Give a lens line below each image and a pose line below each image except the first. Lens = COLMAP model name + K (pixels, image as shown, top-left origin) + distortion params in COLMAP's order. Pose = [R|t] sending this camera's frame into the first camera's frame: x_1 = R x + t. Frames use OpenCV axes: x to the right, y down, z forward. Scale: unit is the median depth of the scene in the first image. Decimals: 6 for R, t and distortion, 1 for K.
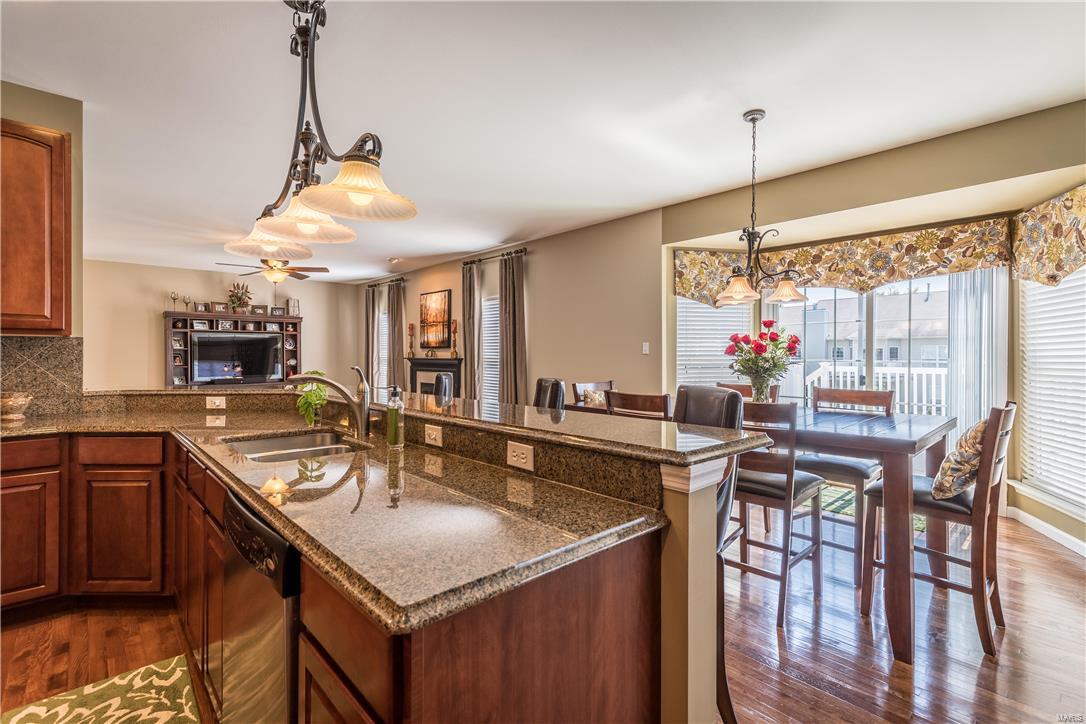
lens RADIAL K [[500.5, 0, 558.8], [0, 500.5, 352.5], [0, 0, 1]] dist [0.003203, 0.000288]
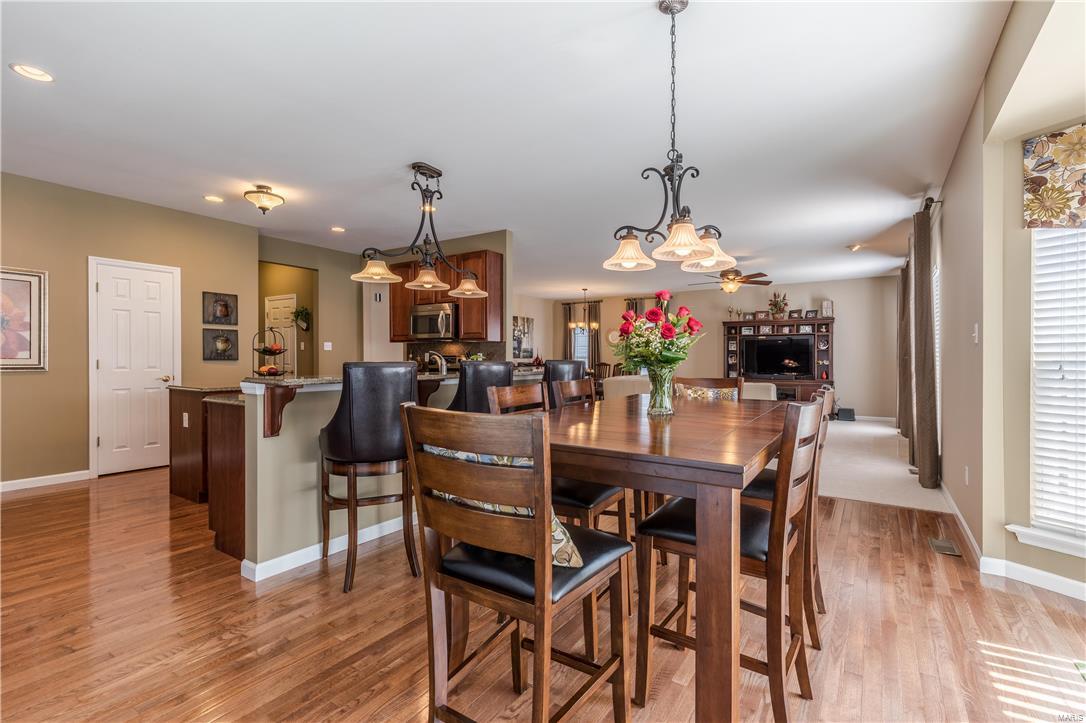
lens RADIAL K [[490.4, 0, 543.0], [0, 490.4, 361.5], [0, 0, 1]] dist [0.003200, 0.000542]
pose [[0.214721, 0.009743, -0.976627, 0.401407], [-0.002306, 0.999953, 0.009469, 0.012674], [0.976673, 0.000219, 0.214734, 0.260610]]
